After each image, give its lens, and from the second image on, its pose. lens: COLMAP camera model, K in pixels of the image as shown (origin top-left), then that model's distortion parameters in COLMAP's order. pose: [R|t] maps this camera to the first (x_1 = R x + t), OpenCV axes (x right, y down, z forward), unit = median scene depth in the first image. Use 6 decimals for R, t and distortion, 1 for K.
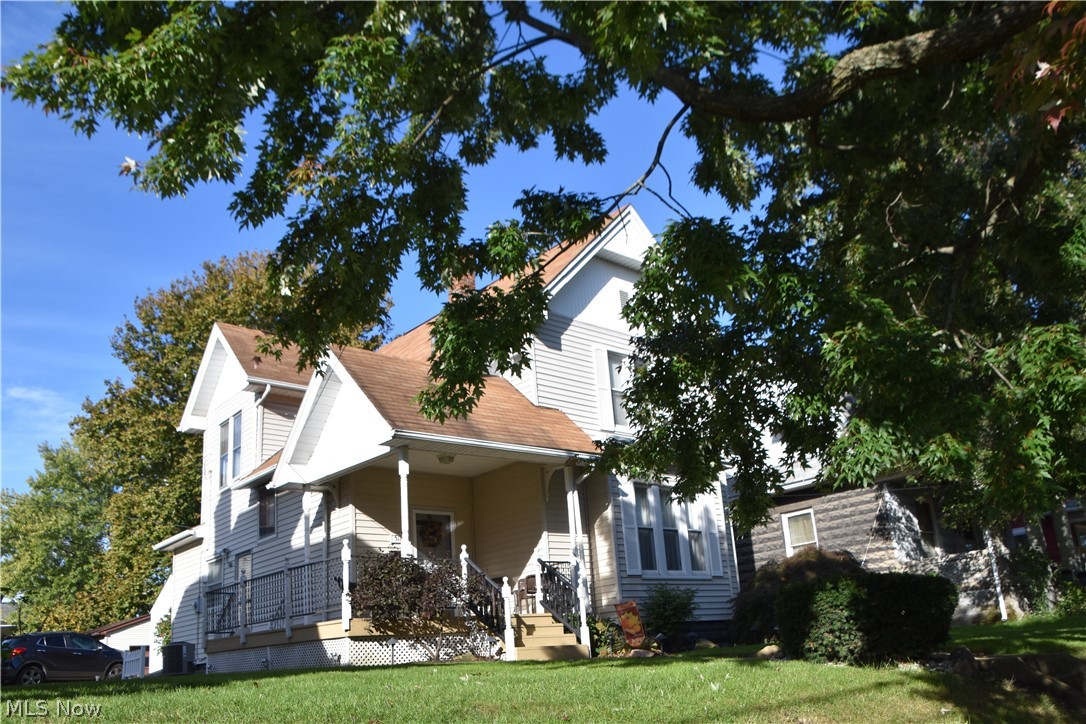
lens RADIAL K [[864.6, 0, 541.5], [0, 864.6, 368.3], [0, 0, 1]] dist [-0.079523, 0.023141]
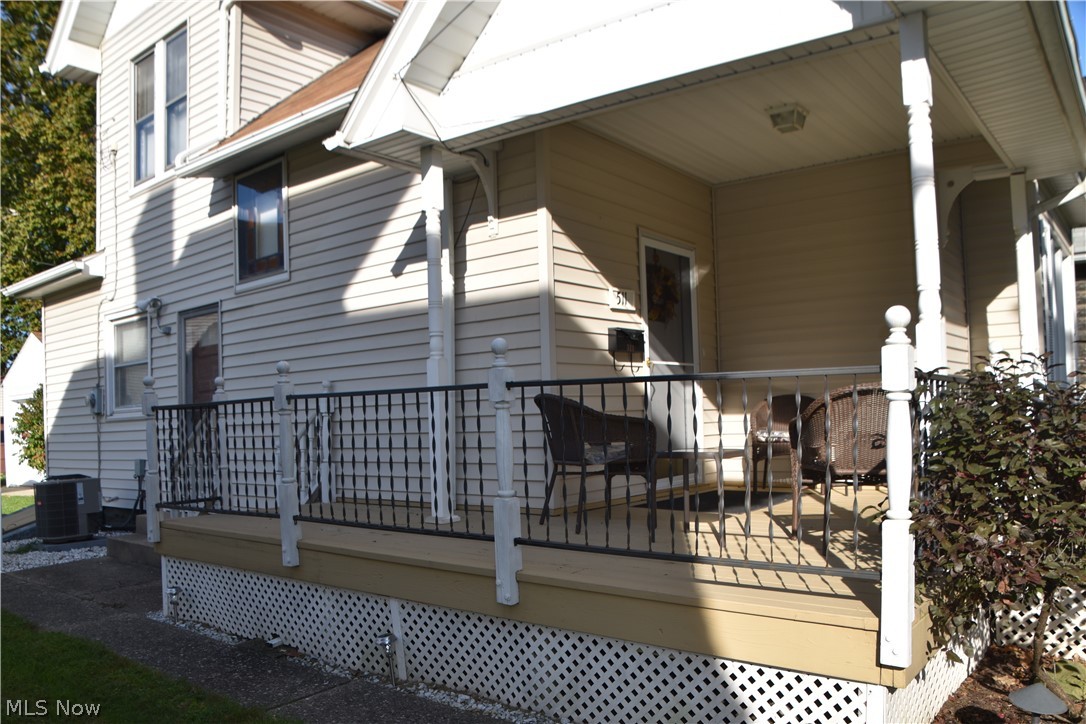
lens RADIAL K [[821.3, 0, 544.3], [0, 821.3, 370.0], [0, 0, 1]] dist [-0.094528, 0.013933]
pose [[0.981022, 0.050481, 0.187208, -0.232446], [-0.098445, 0.961487, 0.256614, 0.107035], [-0.167044, -0.270173, 0.948210, 0.499823]]
